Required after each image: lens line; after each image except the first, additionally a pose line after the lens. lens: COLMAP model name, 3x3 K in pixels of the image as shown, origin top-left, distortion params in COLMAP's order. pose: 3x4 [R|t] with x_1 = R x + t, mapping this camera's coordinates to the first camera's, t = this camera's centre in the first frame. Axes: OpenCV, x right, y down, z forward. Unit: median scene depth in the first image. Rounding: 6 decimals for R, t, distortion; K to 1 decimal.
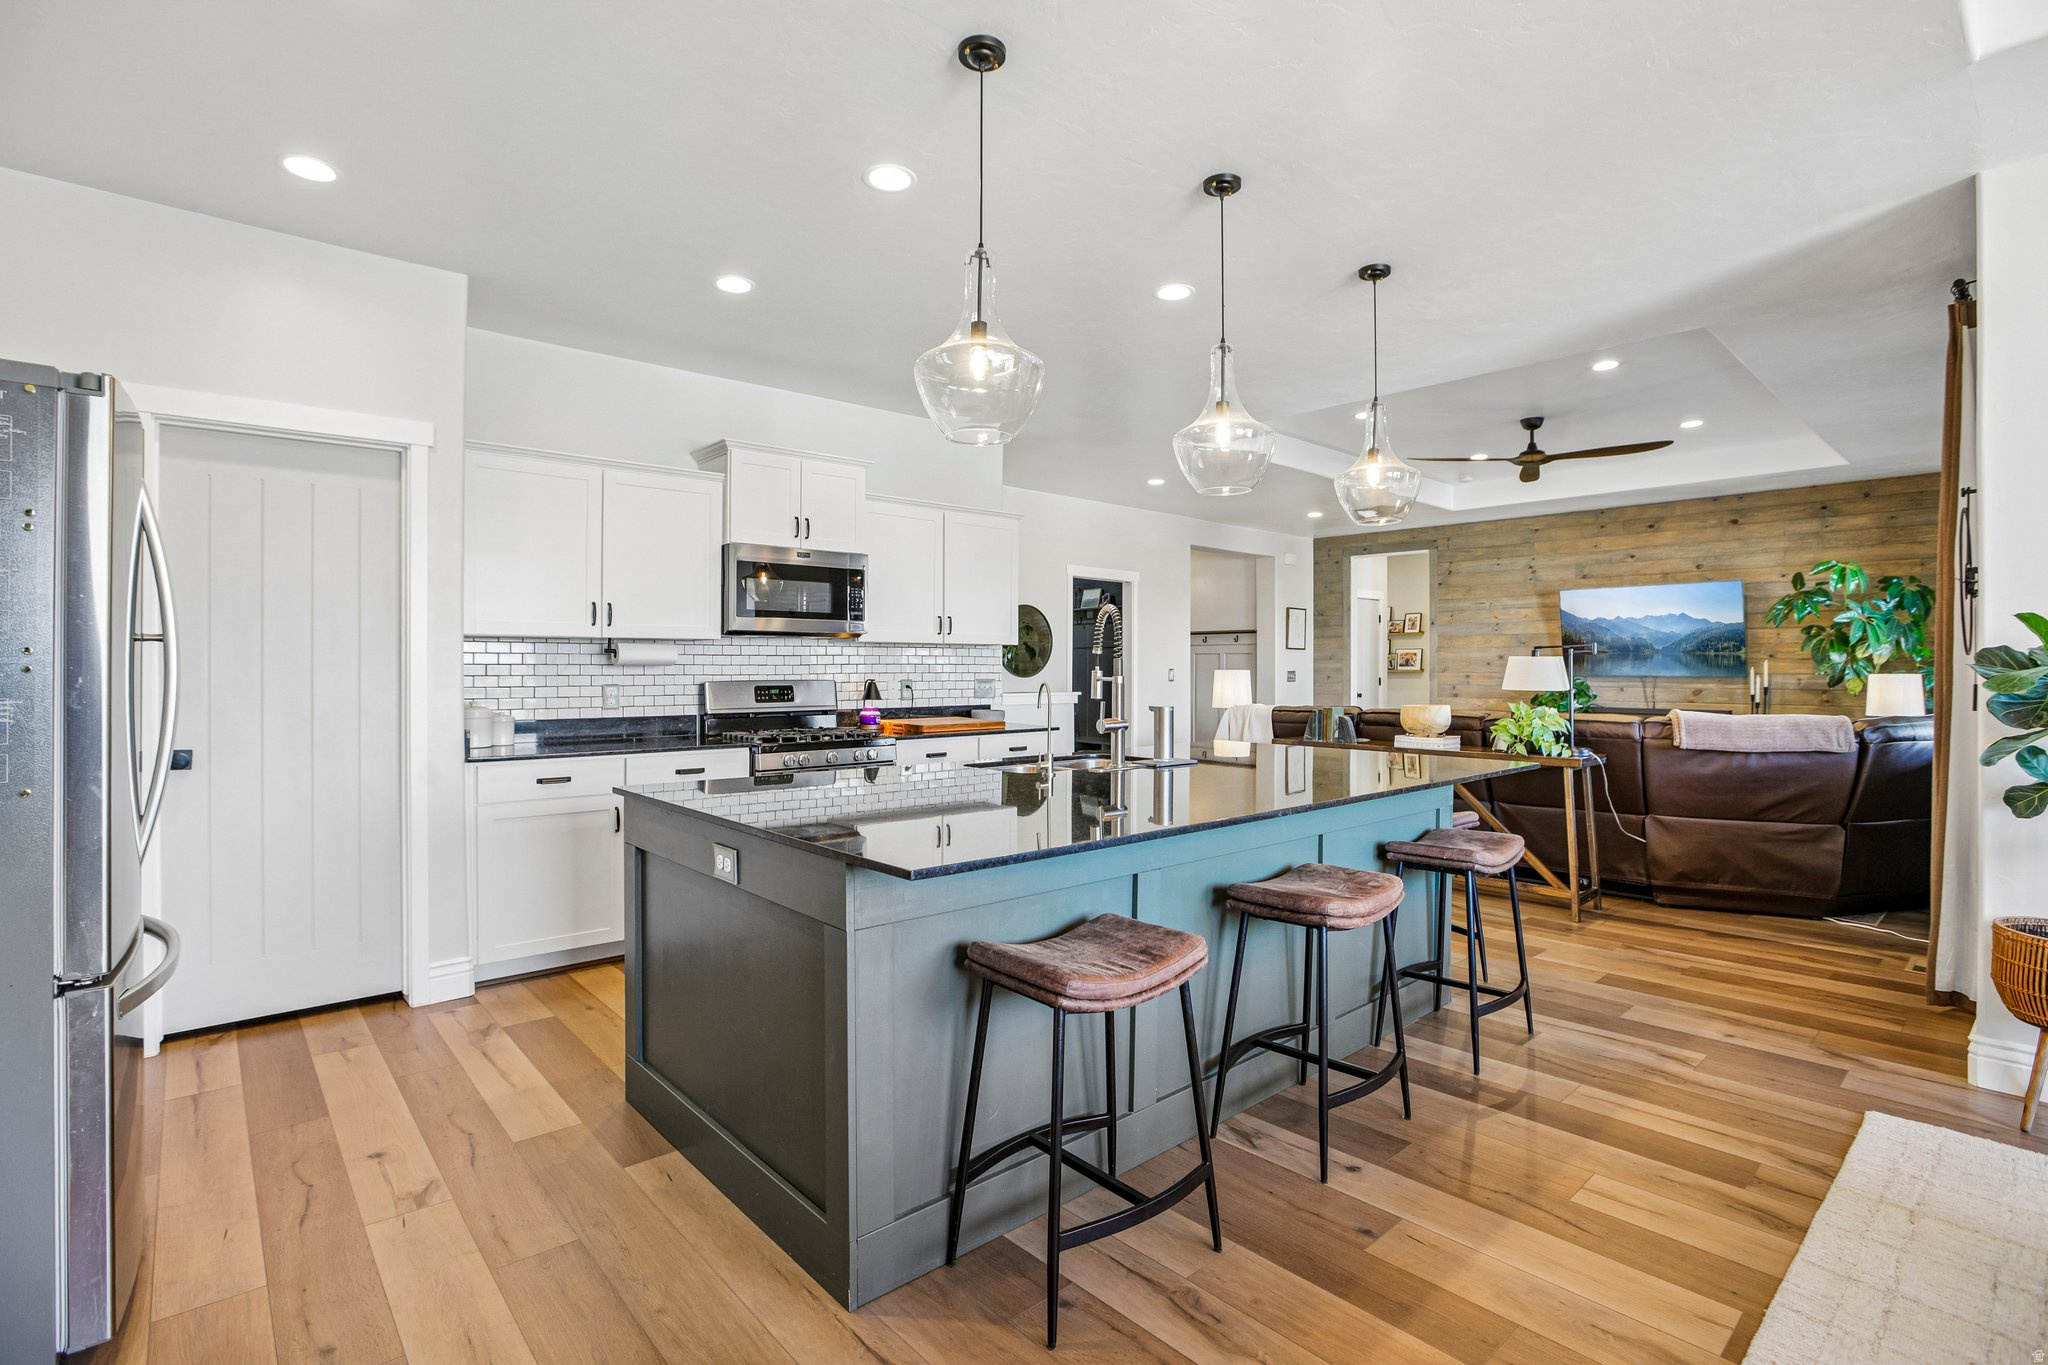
lens RADIAL K [[972.8, 0, 1048.3], [0, 972.8, 660.9], [0, 0, 1]] dist [-0.002296, 0.000011]
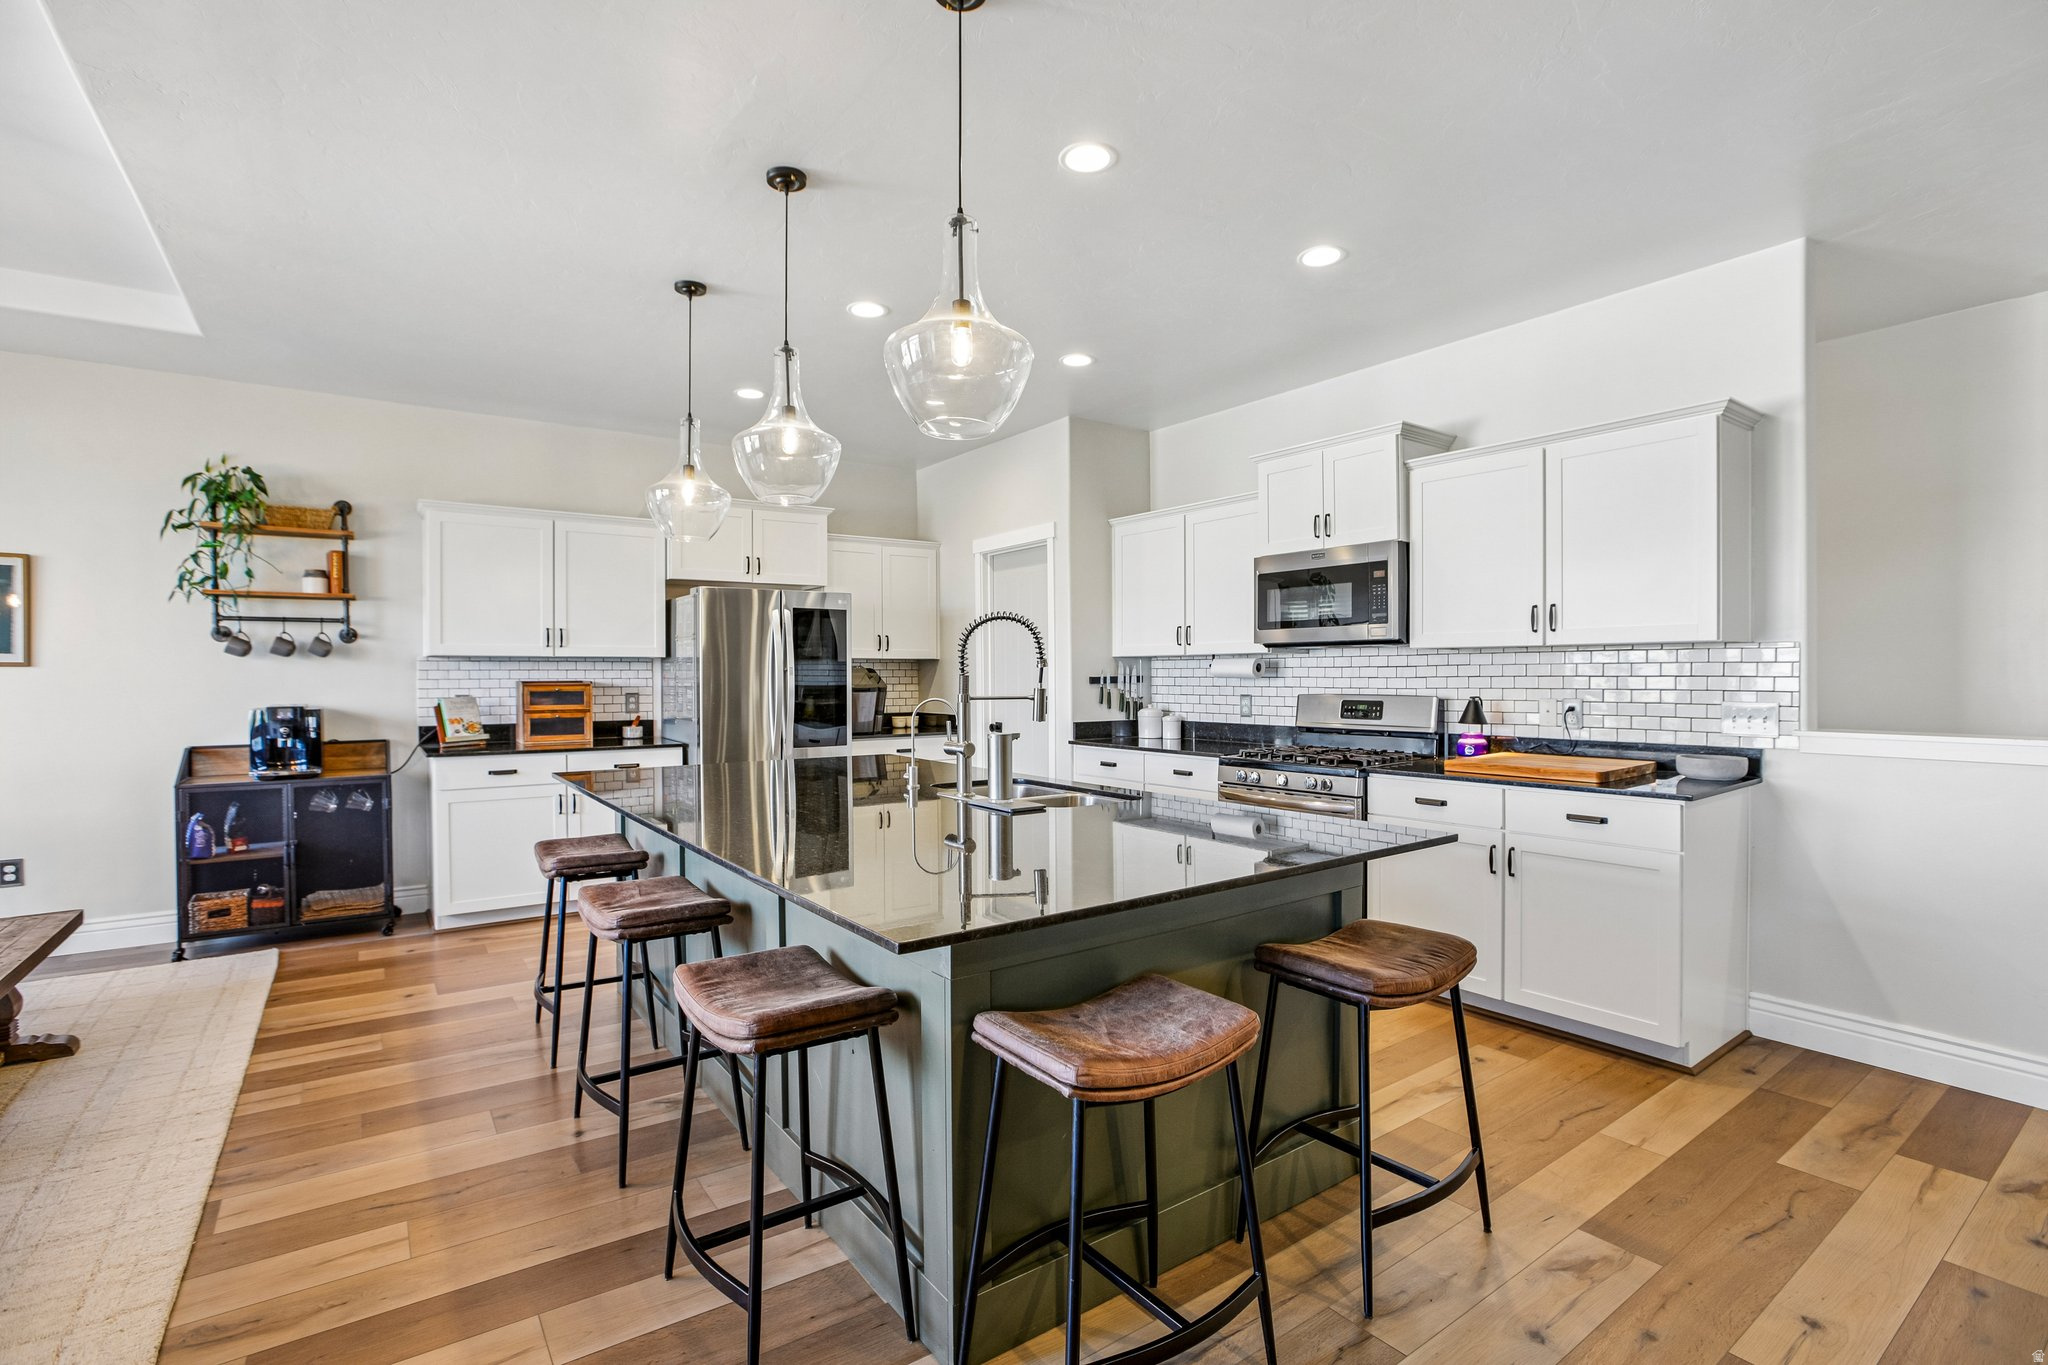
lens RADIAL K [[1006.1, 0, 1021.2], [0, 1006.1, 672.3], [0, 0, 1]] dist [-0.002771, -0.000282]
pose [[-0.124938, -0.001206, -0.992164, 0.489265], [0.010007, 0.999947, -0.002475, -0.001077], [0.992114, -0.010237, -0.124919, 0.581399]]
